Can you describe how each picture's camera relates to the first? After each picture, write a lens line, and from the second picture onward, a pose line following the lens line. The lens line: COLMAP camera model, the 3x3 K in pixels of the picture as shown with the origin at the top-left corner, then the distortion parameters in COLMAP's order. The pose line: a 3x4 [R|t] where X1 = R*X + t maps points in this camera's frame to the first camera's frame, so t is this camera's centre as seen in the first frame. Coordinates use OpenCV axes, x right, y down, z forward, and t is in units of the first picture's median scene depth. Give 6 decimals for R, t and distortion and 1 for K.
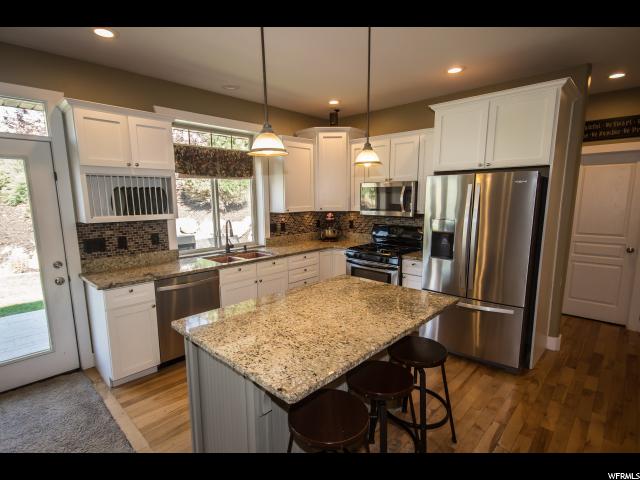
lens RADIAL K [[327.7, 0, 319.2], [0, 327.7, 247.3], [0, 0, 1]] dist [0.001737, -0.000280]
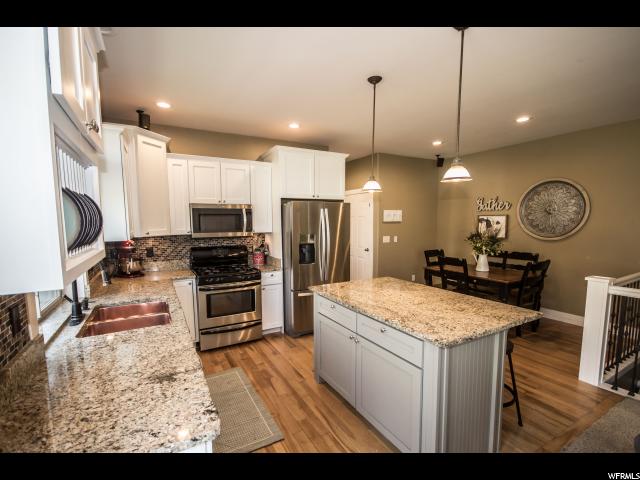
lens RADIAL K [[290.6, 0, 318.2], [0, 290.6, 249.1], [0, 0, 1]] dist [0.000440, -0.000281]
pose [[0.302934, -0.091856, 0.948574, -0.739935], [0.155550, 0.986762, 0.045877, -0.071475], [-0.940231, 0.133653, 0.313212, 0.587758]]
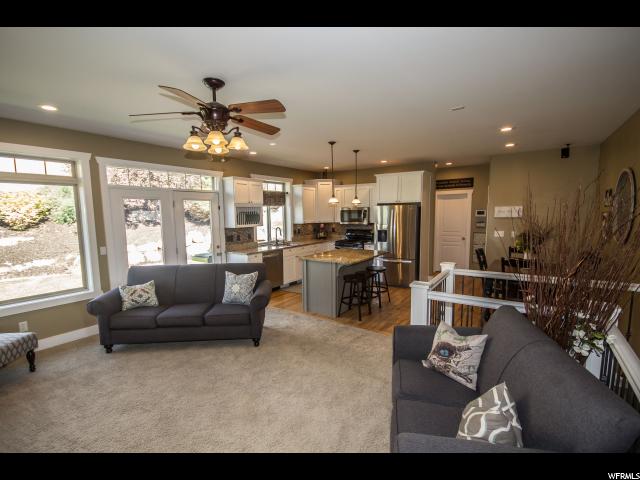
lens RADIAL K [[298.5, 0, 318.5], [0, 298.5, 247.3], [0, 0, 1]] dist [0.001154, -0.010024]
pose [[0.986841, -0.026243, 0.159552, -0.396368], [0.032726, 0.998736, -0.038143, 0.137024], [-0.158350, 0.042862, 0.986452, -0.976875]]
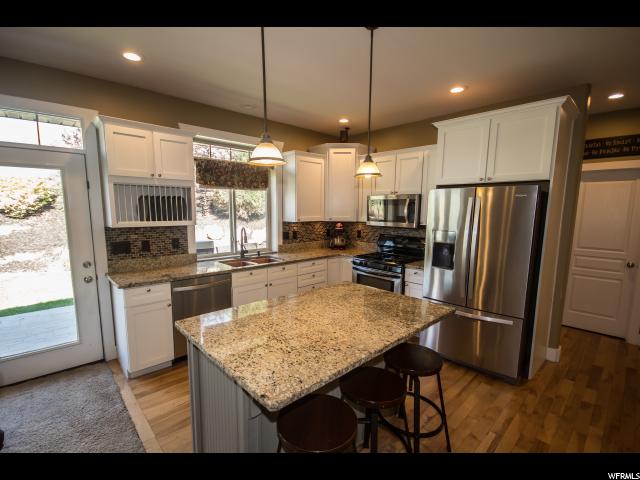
lens RADIAL K [[298.5, 0, 318.5], [0, 298.5, 247.3], [0, 0, 1]] dist [0.001154, -0.010024]
pose [[0.998225, 0.023164, -0.054861, 0.032308], [-0.024521, 0.999406, -0.024195, 0.000030], [0.054267, 0.025498, 0.998201, 0.033867]]
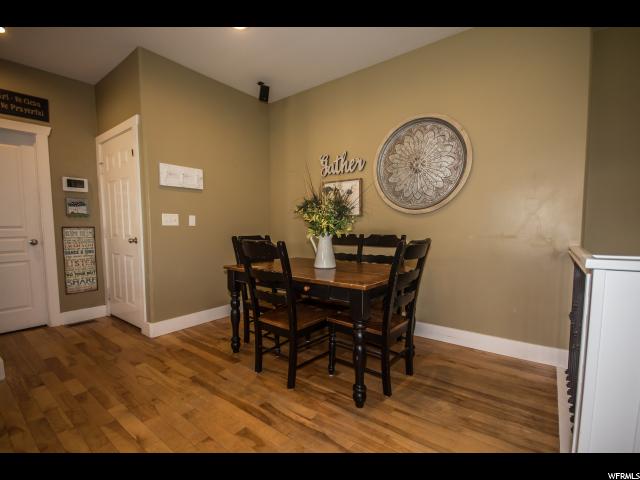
lens RADIAL K [[290.6, 0, 318.2], [0, 290.6, 249.1], [0, 0, 1]] dist [0.000440, -0.000281]
pose [[-0.110635, -0.071765, 0.991267, 0.069522], [0.158684, 0.983319, 0.088900, 0.100997], [-0.981111, 0.167134, -0.097401, 0.380400]]
